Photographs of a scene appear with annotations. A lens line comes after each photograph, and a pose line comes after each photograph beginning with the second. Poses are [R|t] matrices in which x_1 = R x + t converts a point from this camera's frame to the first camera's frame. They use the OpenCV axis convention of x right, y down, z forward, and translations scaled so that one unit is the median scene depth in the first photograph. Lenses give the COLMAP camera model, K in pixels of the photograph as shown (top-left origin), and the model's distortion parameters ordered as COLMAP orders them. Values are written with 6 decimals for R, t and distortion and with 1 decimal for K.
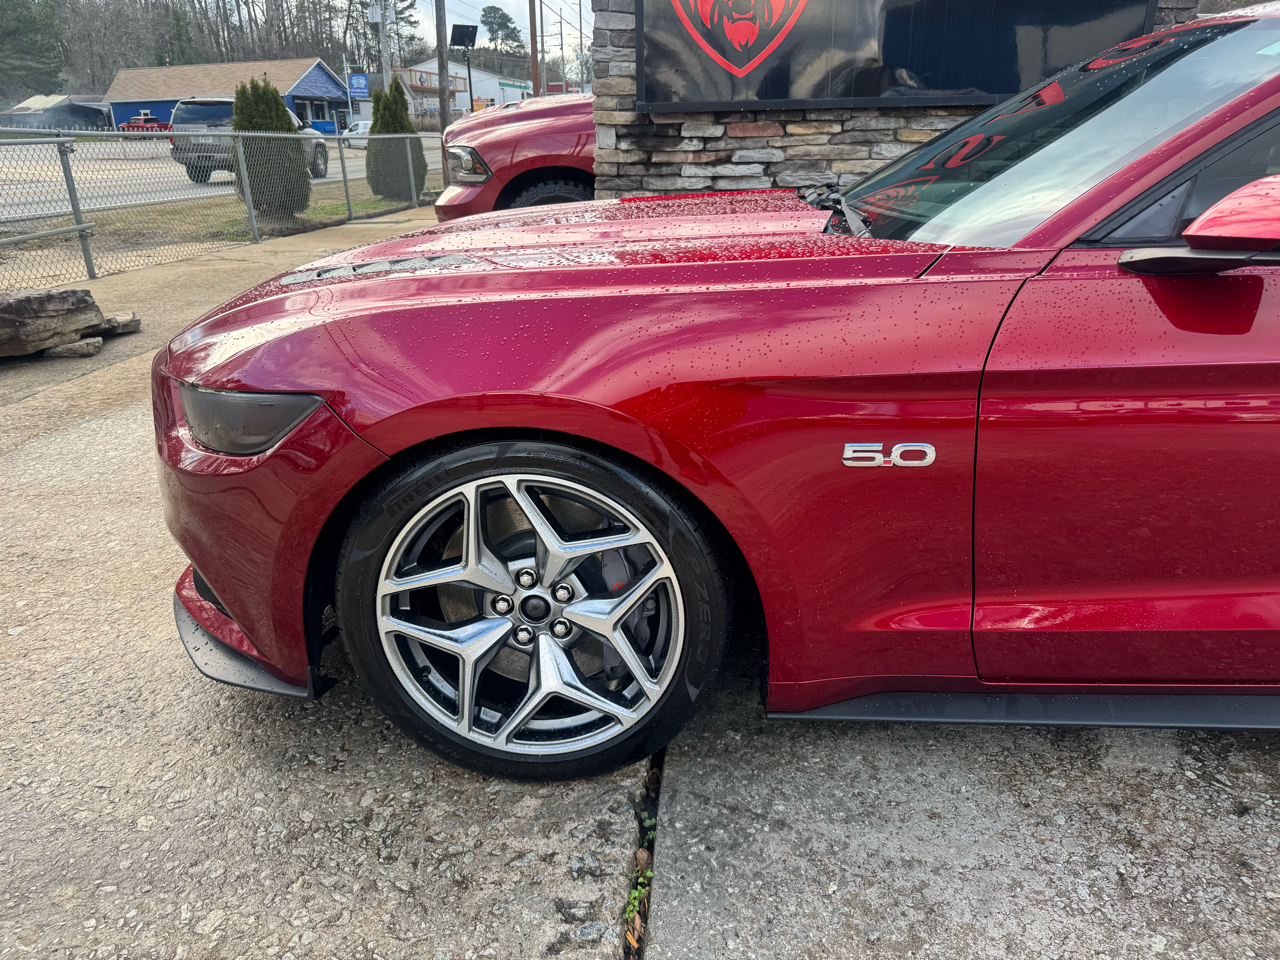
lens RADIAL K [[901.0, 0, 633.5], [0, 901.0, 491.4], [0, 0, 1]] dist [0.008888, -0.020018]
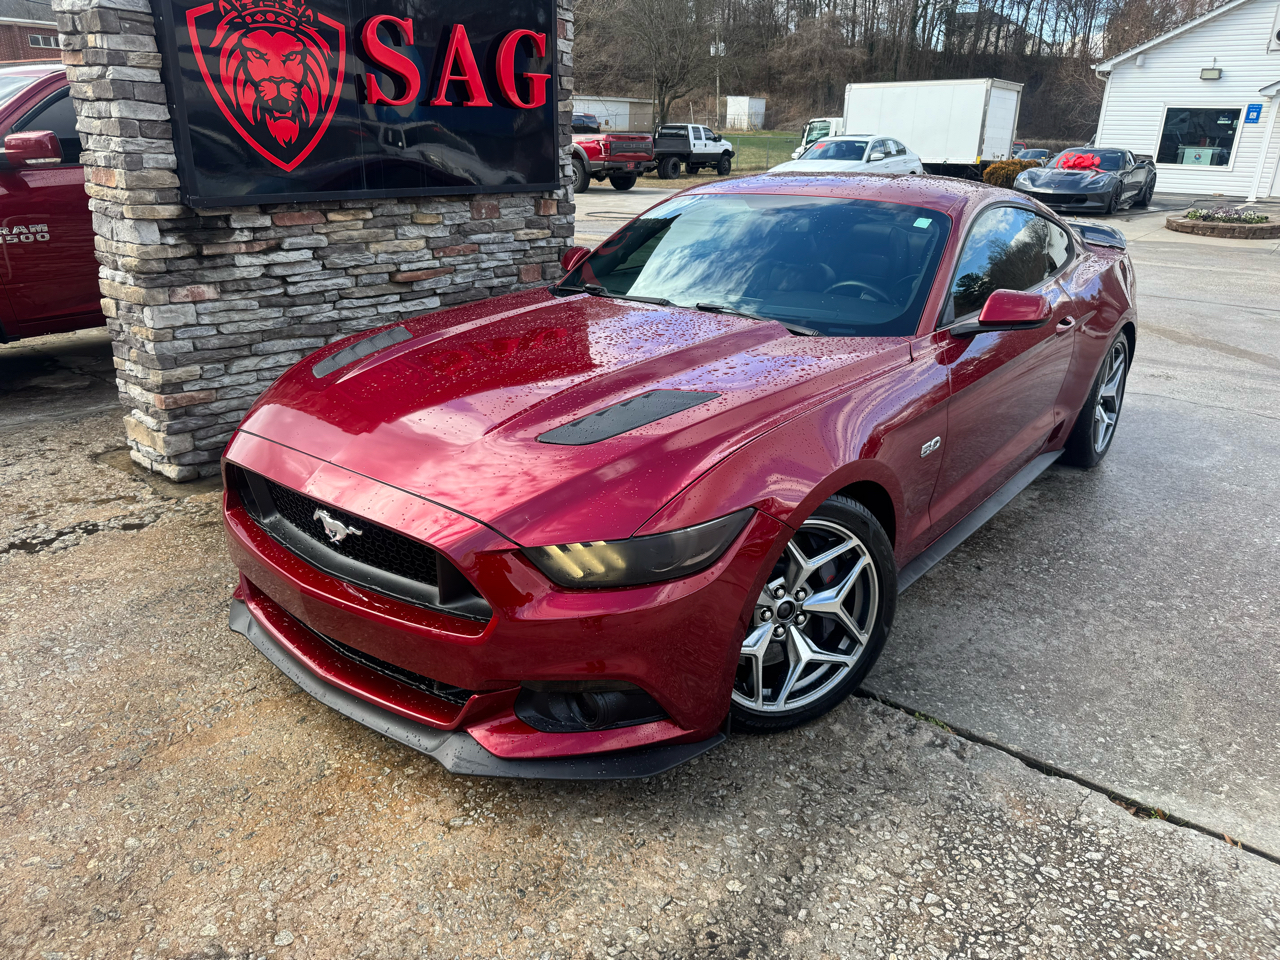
lens RADIAL K [[901.0, 0, 632.0], [0, 901.0, 480.7], [0, 0, 1]] dist [0.008888, -0.020018]
pose [[0.575450, -0.270264, 0.771890, -0.527359], [0.282082, 0.951492, 0.122854, -0.129860], [-0.767650, 0.147040, 0.623773, 0.094997]]
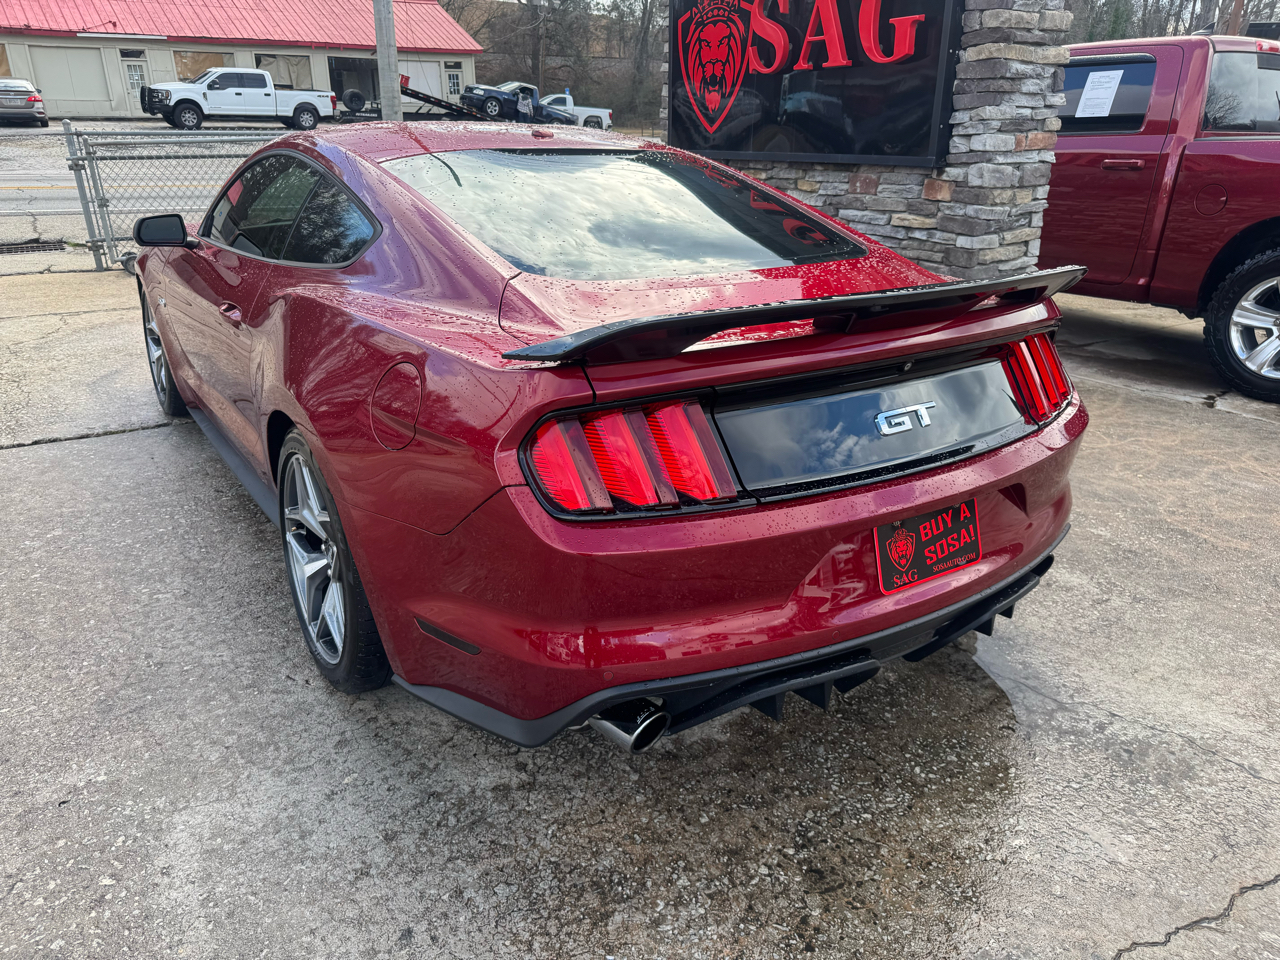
lens RADIAL K [[901.0, 0, 637.4], [0, 901.0, 471.9], [0, 0, 1]] dist [0.008888, -0.020018]
pose [[0.625410, 0.295721, -0.722089, 1.104908], [-0.304691, 0.944488, 0.122904, -0.111698], [0.718349, 0.143149, 0.680796, 0.082531]]
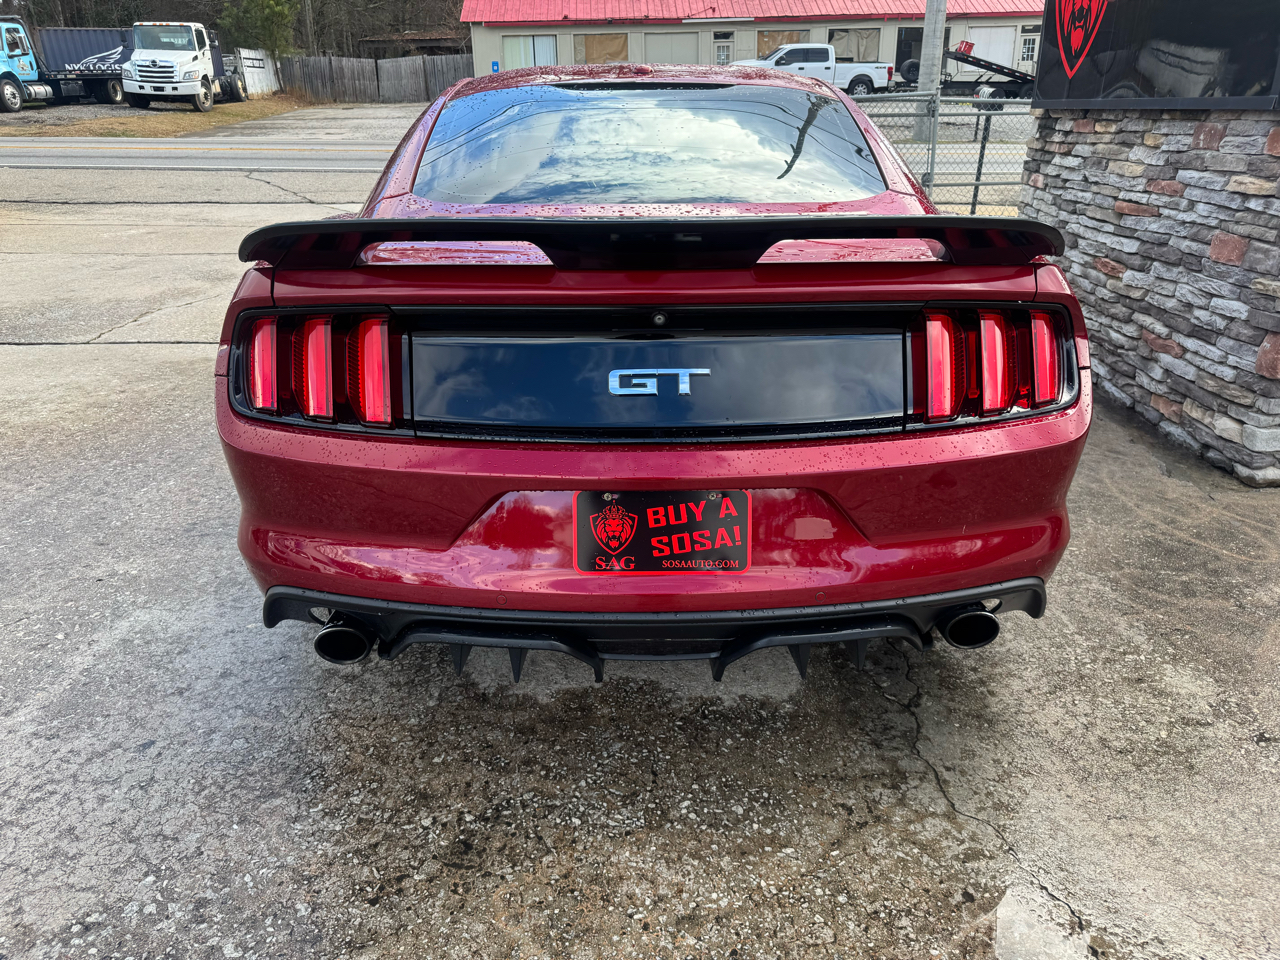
lens RADIAL K [[901.0, 0, 644.2], [0, 901.0, 463.9], [0, 0, 1]] dist [0.008888, -0.020018]
pose [[0.098507, 0.381736, -0.919007, 1.211327], [-0.356569, 0.875720, 0.325536, -0.208000], [0.929061, 0.295622, 0.222380, 0.386092]]
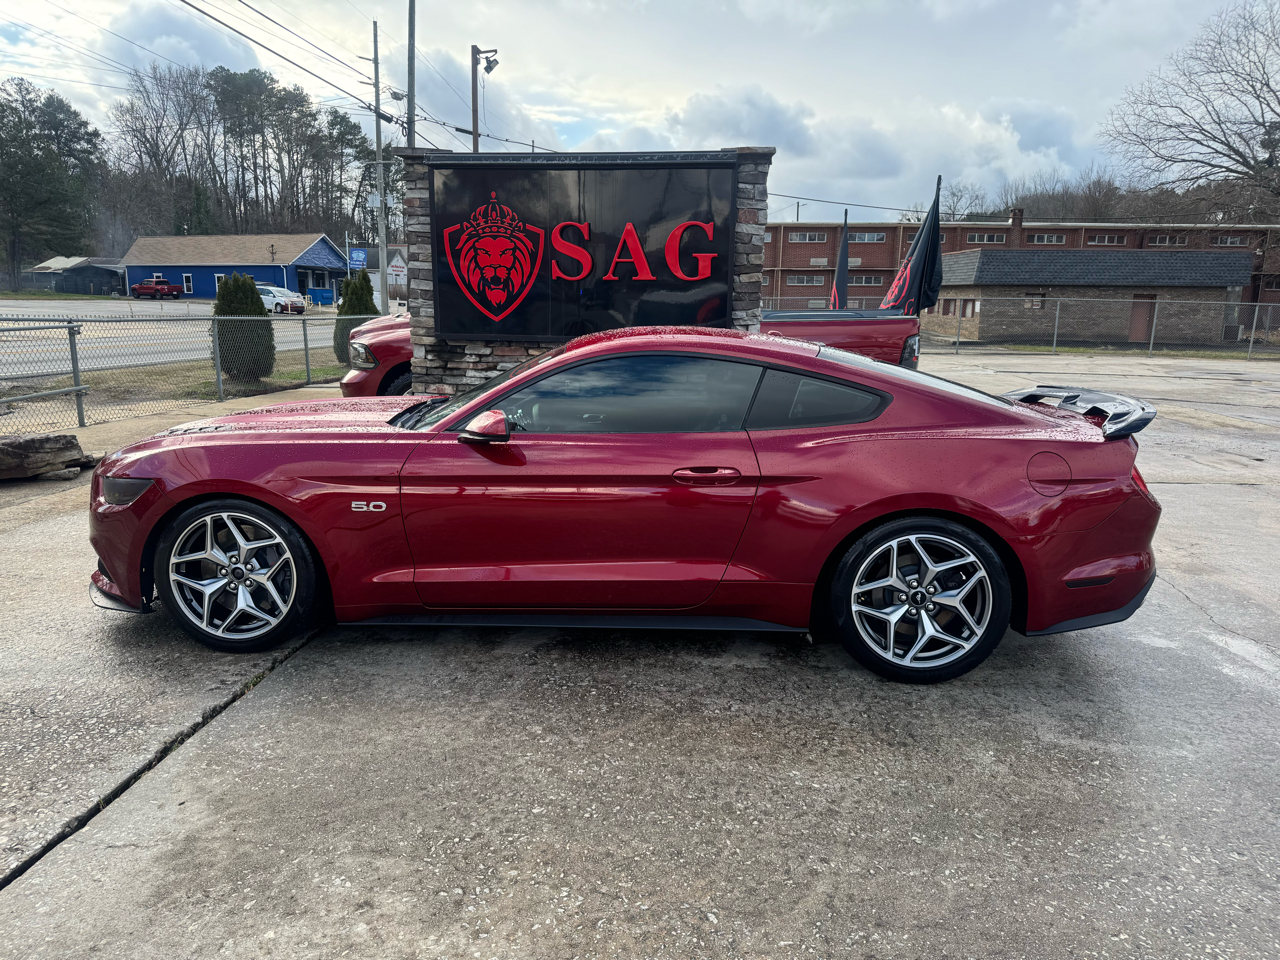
lens RADIAL K [[895.1, 0, 634.1], [0, 895.1, 484.4], [0, 0, 1]] dist [0.030350, -0.046870]
pose [[0.999442, 0.029021, 0.016557, 0.332618], [-0.025579, 0.983396, -0.179659, 0.111910], [-0.021496, 0.179135, 0.983590, -0.523875]]
